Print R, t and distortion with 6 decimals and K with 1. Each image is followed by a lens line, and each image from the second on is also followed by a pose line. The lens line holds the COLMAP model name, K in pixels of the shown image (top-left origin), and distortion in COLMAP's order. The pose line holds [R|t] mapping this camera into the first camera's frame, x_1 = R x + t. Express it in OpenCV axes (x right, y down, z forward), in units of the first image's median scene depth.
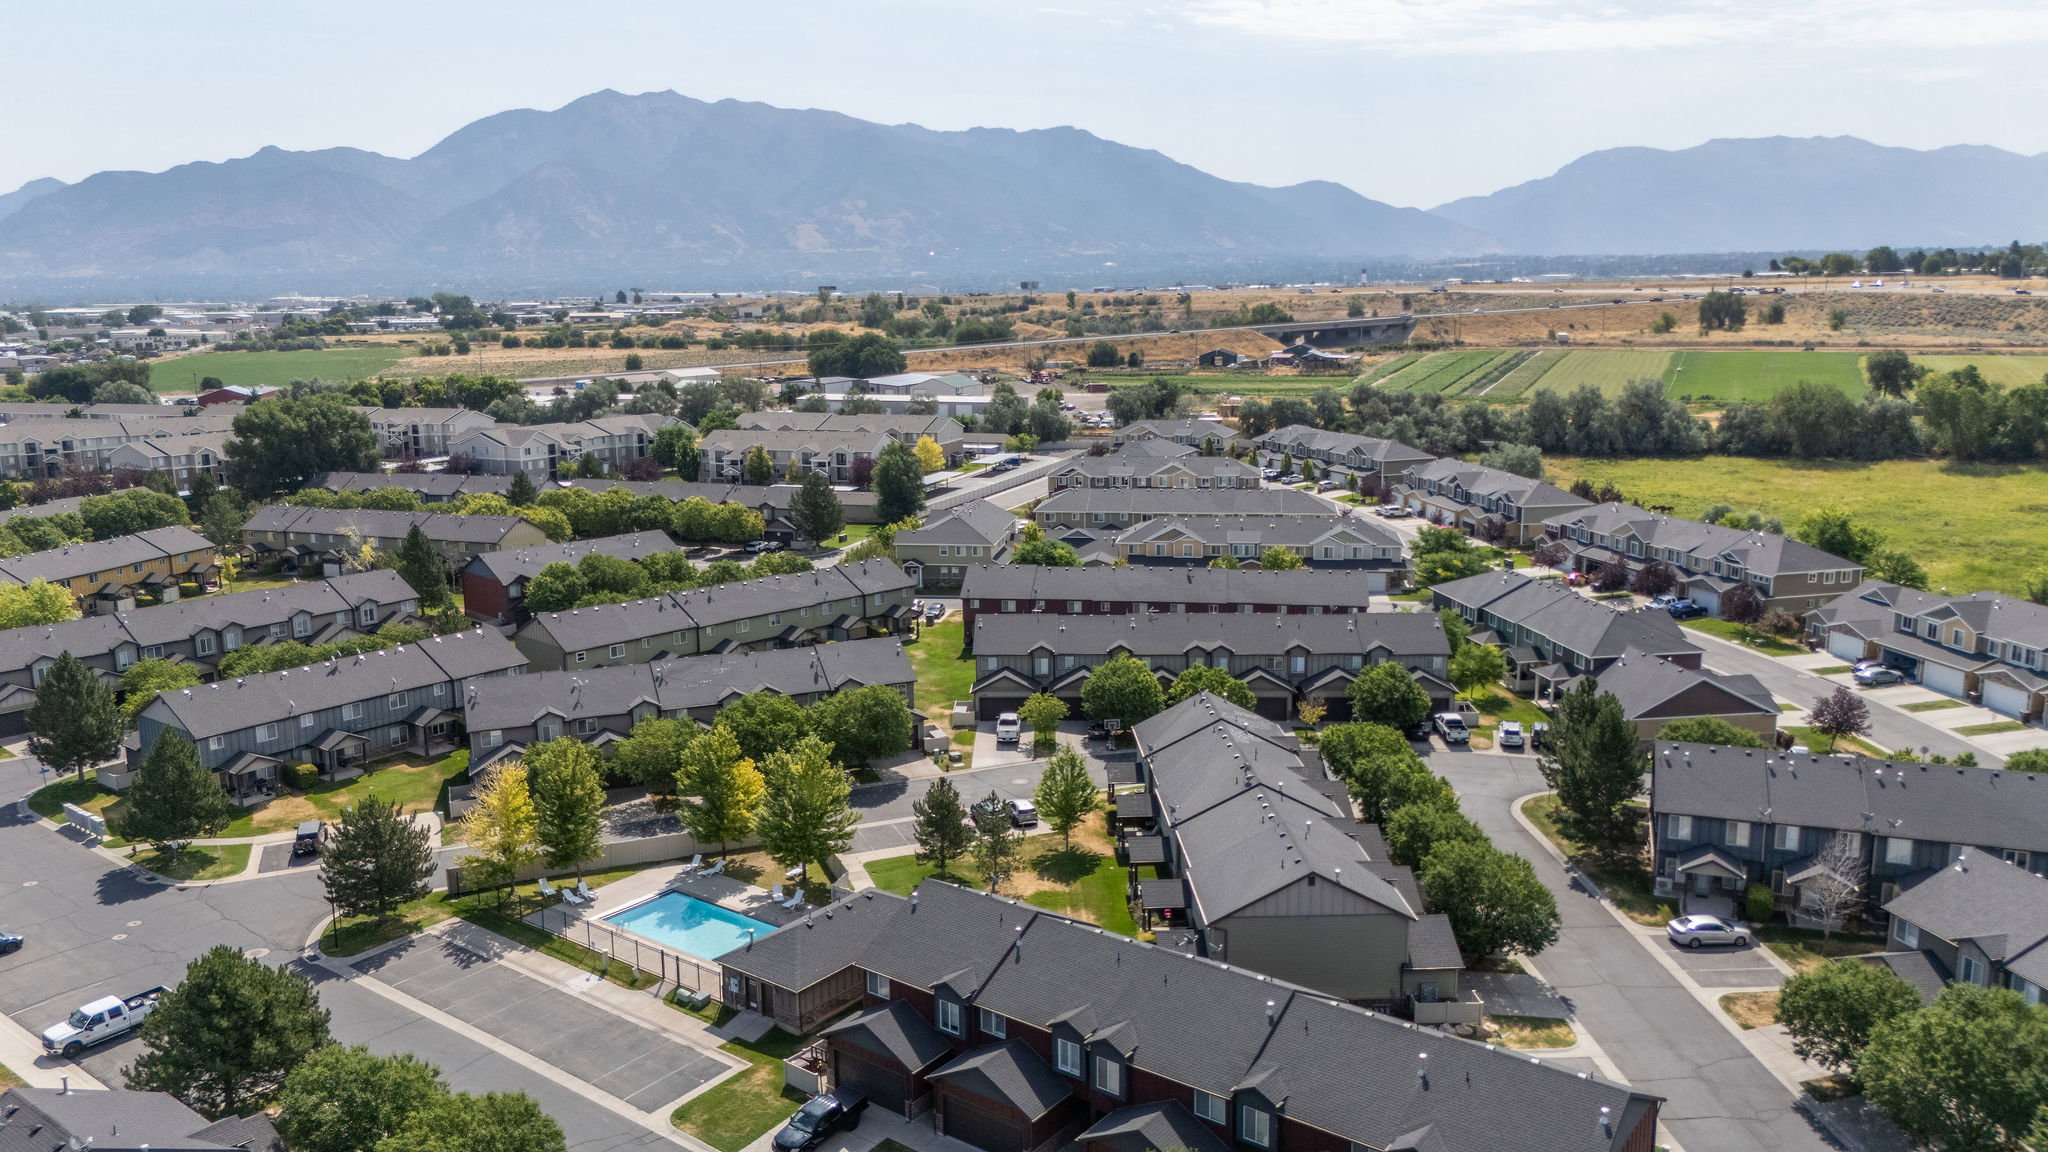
lens RADIAL K [[1497.9, 0, 1014.1], [0, 1497.9, 585.2], [0, 0, 1]] dist [0.066137, -0.059644]
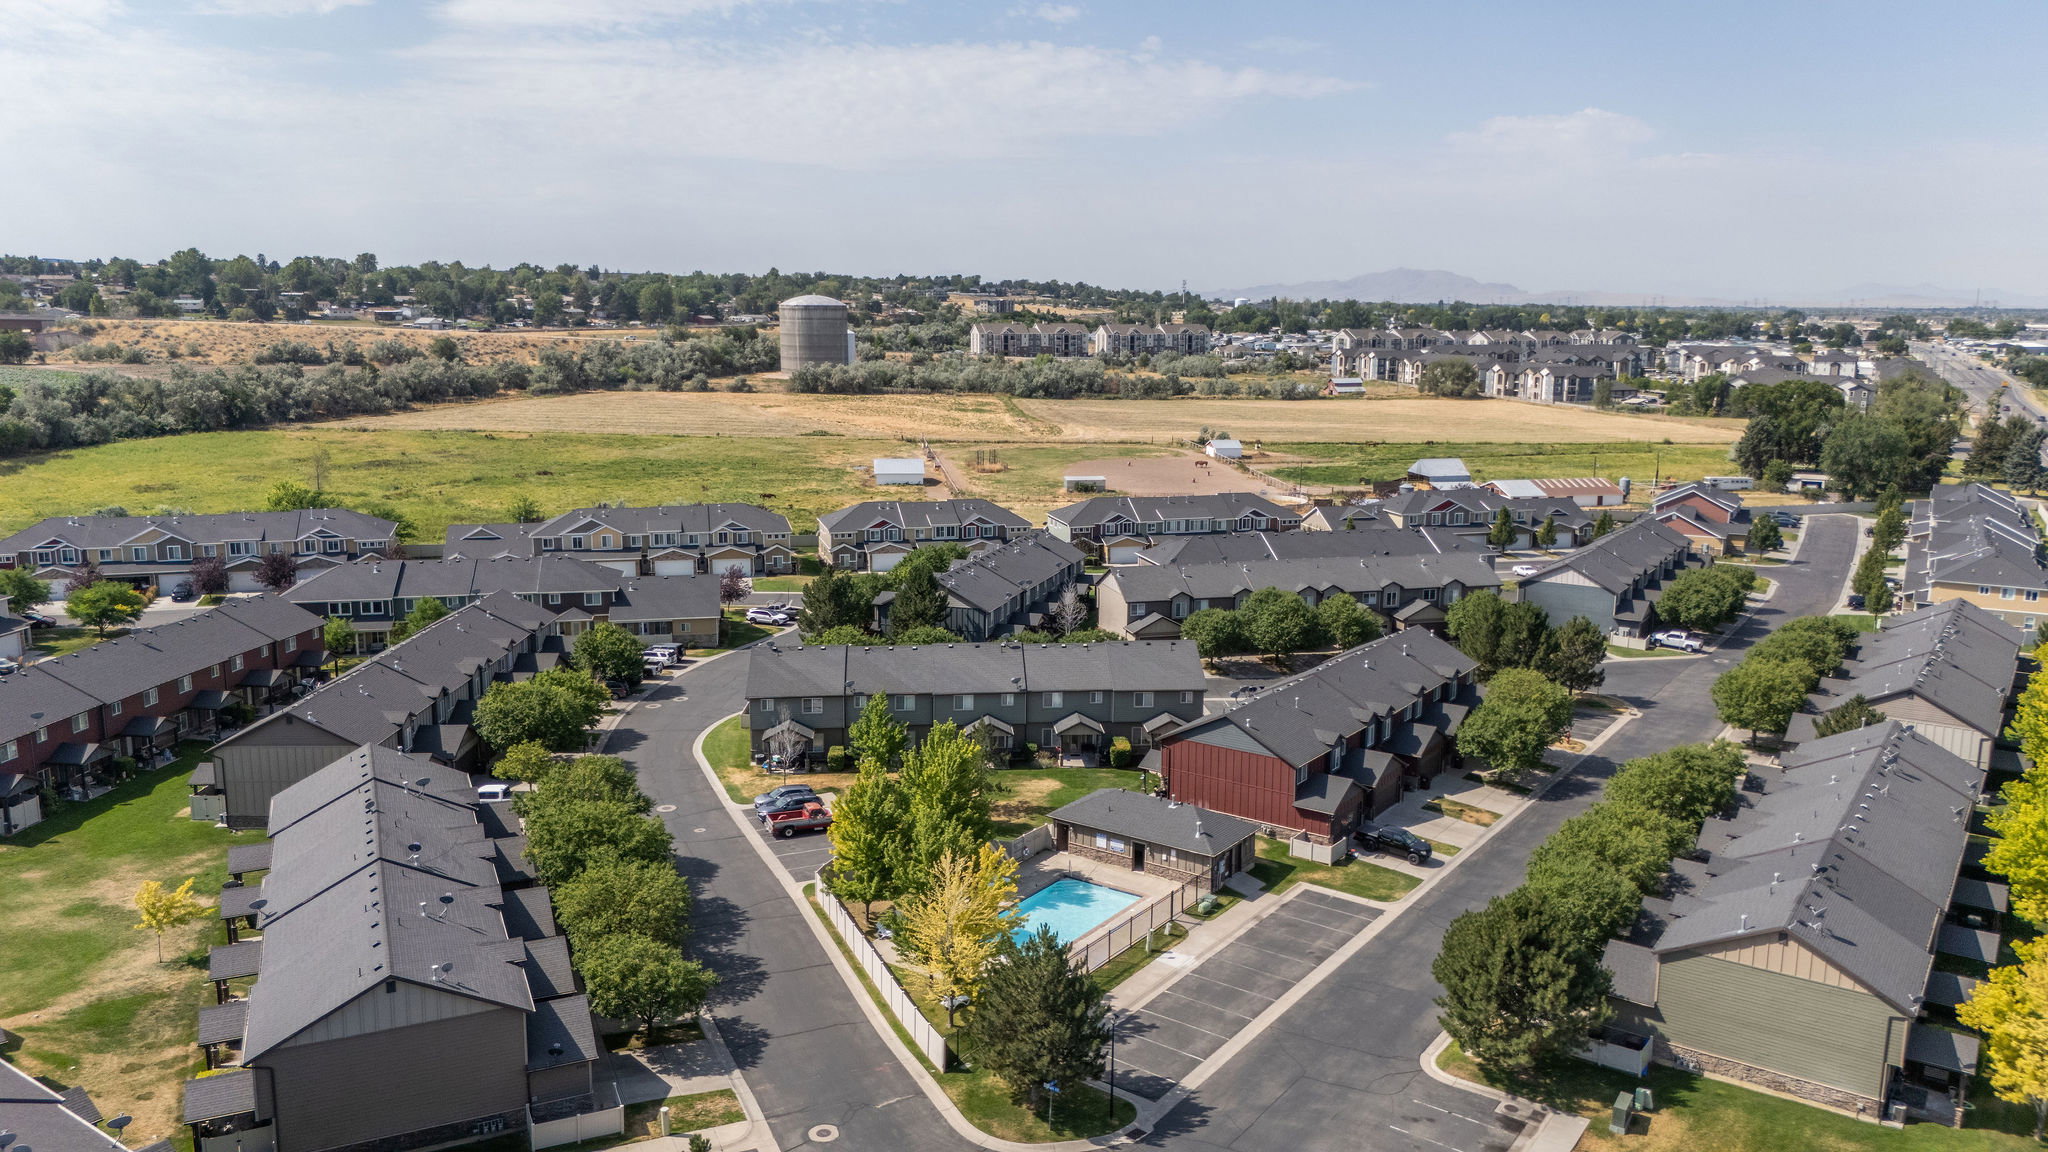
lens RADIAL K [[1497.9, 0, 1022.6], [0, 1497.9, 575.9], [0, 0, 1]] dist [0.066137, -0.059644]
pose [[-0.045393, -0.169768, 0.984438, -0.446184], [0.187680, 0.966457, 0.175321, -0.062247], [-0.981181, 0.192718, -0.012008, 0.395421]]
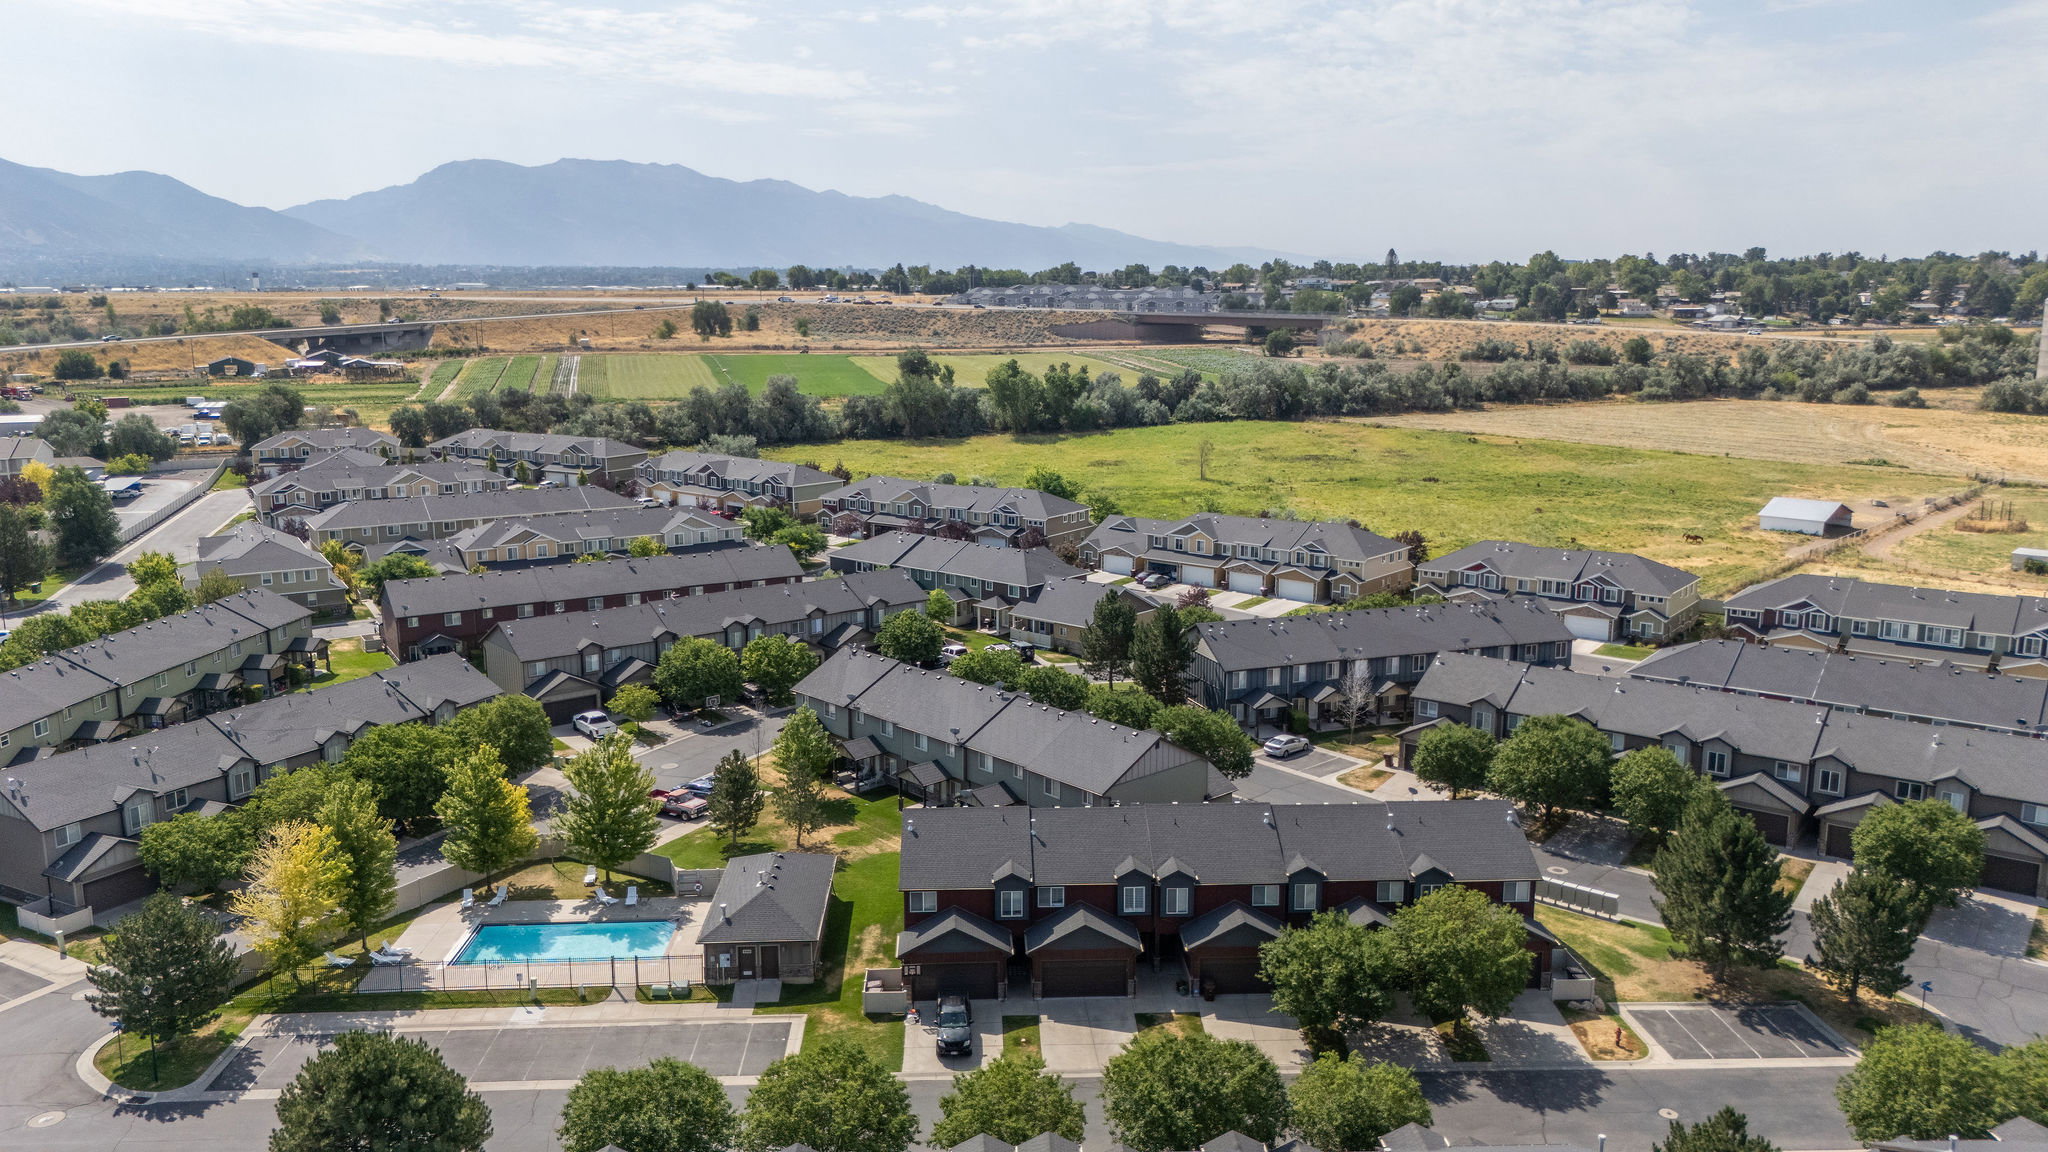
lens RADIAL K [[1497.9, 0, 1023.6], [0, 1497.9, 595.4], [0, 0, 1]] dist [0.066137, -0.059644]
pose [[0.764134, -0.118576, 0.634066, -0.227975], [0.118410, 0.992041, 0.042821, 0.000799], [-0.634097, 0.042359, 0.772093, 0.028254]]
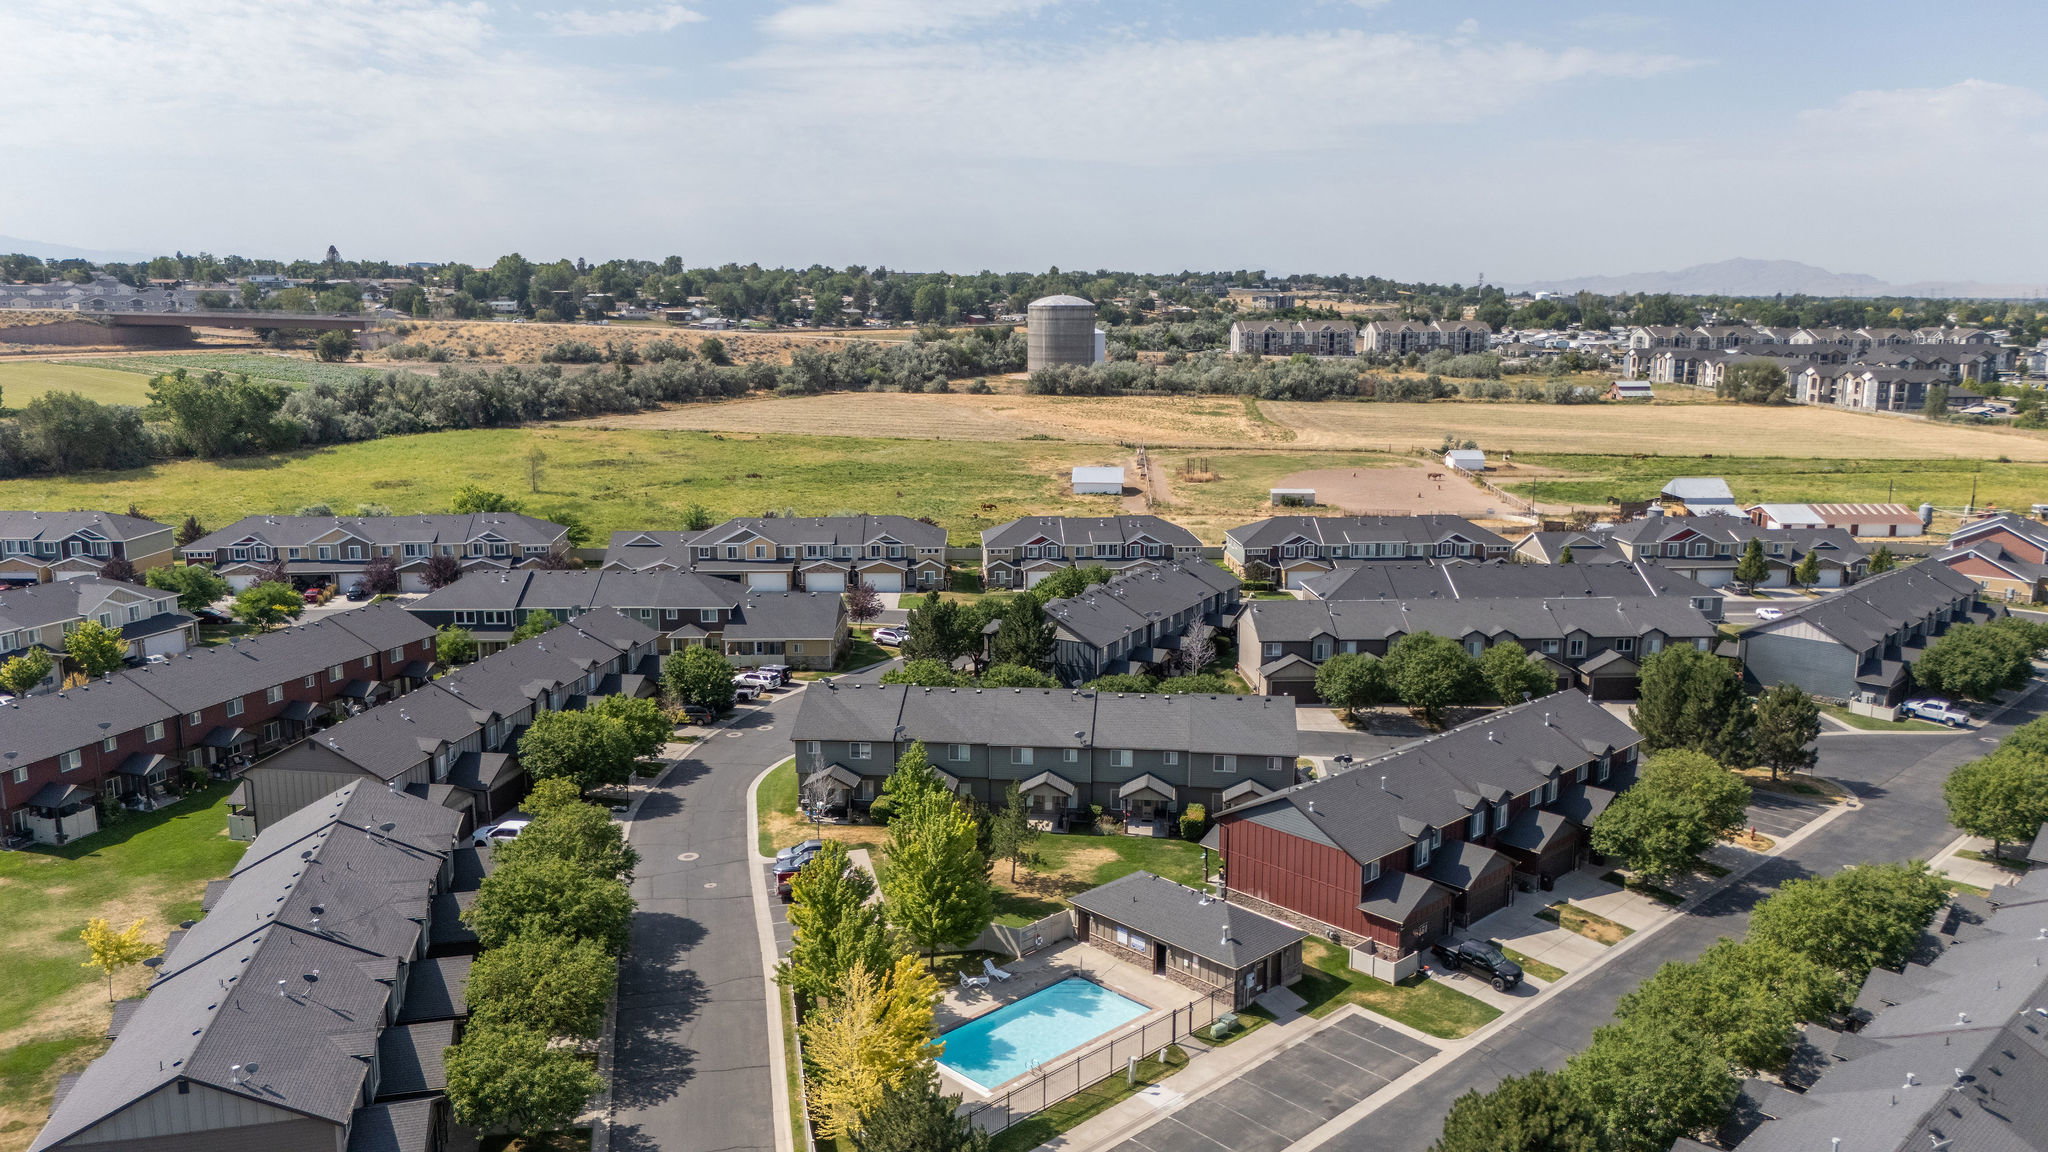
lens RADIAL K [[1497.9, 0, 1026.3], [0, 1497.9, 580.1], [0, 0, 1]] dist [0.066137, -0.059644]
pose [[0.144140, -0.173483, 0.974232, -0.392681], [0.187073, 0.971537, 0.145326, -0.054854], [-0.971714, 0.161306, 0.172491, 0.328780]]
